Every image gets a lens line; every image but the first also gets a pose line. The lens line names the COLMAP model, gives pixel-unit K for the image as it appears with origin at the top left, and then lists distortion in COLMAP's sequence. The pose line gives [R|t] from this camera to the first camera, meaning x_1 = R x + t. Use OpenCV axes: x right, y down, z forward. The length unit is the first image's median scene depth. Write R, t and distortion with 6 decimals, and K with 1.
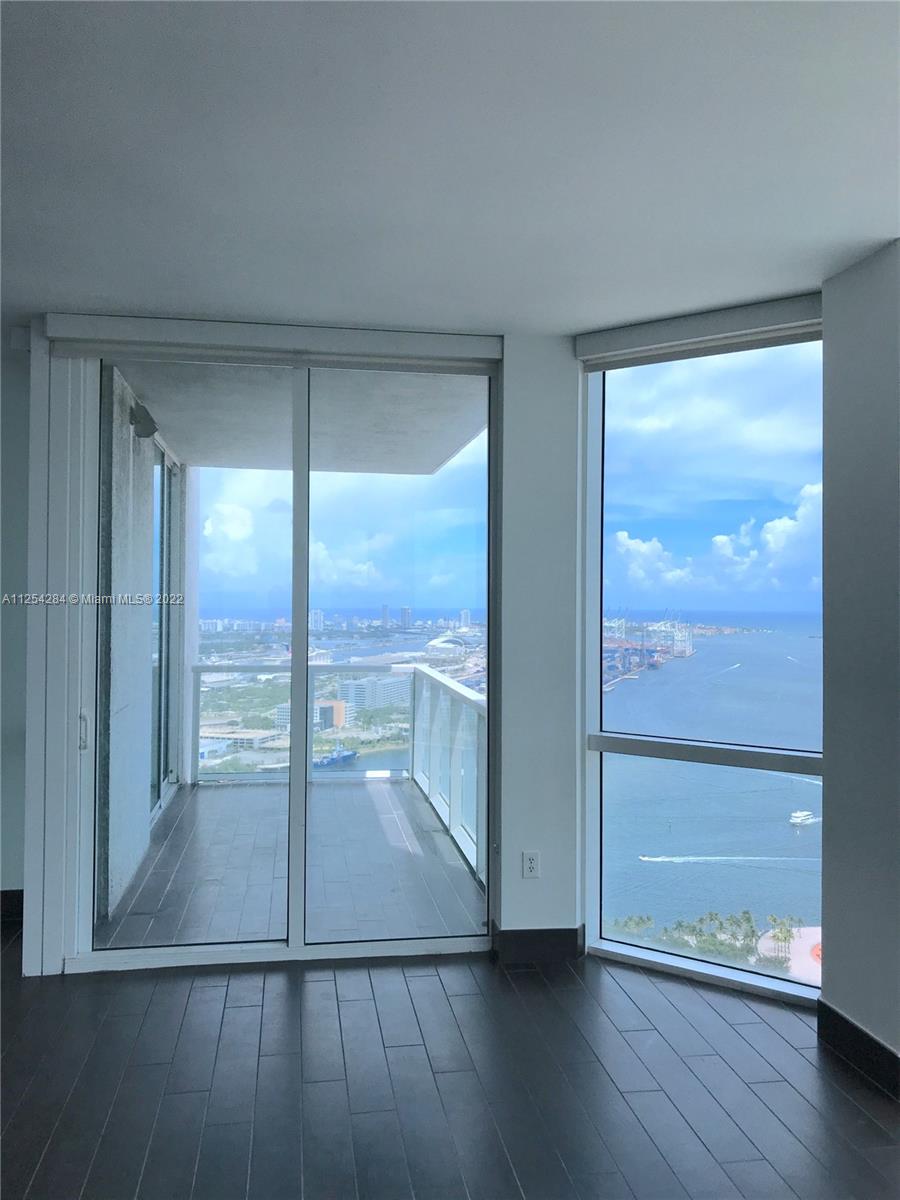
lens RADIAL K [[983.4, 0, 471.1], [0, 983.4, 598.8], [0, 0, 1]] dist [0.058487, -0.097556]
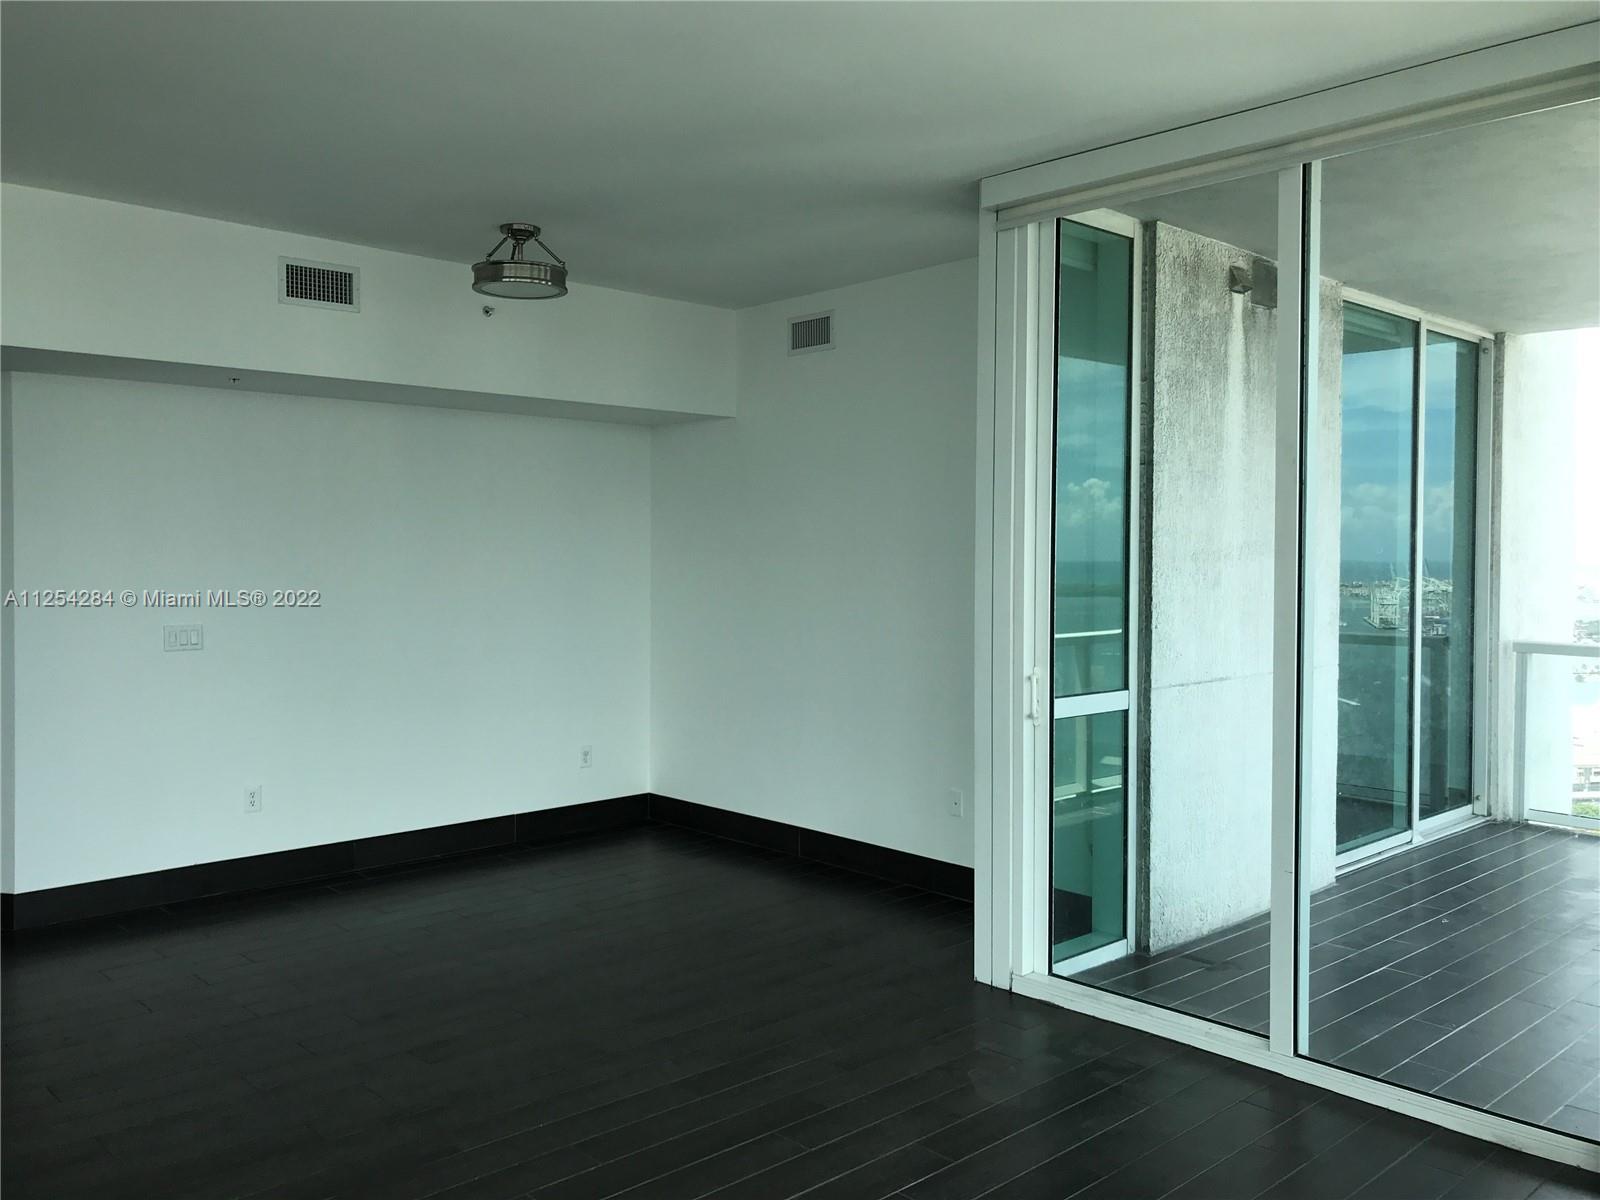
lens RADIAL K [[1311.2, 0, 791.3], [0, 1311.2, 583.3], [0, 0, 1]] dist [0.058487, -0.097556]
pose [[0.552120, 0.019401, -0.833539, 0.321818], [0.000454, 0.999722, 0.023569, 0.014934], [0.833764, -0.013391, 0.551958, 0.214615]]
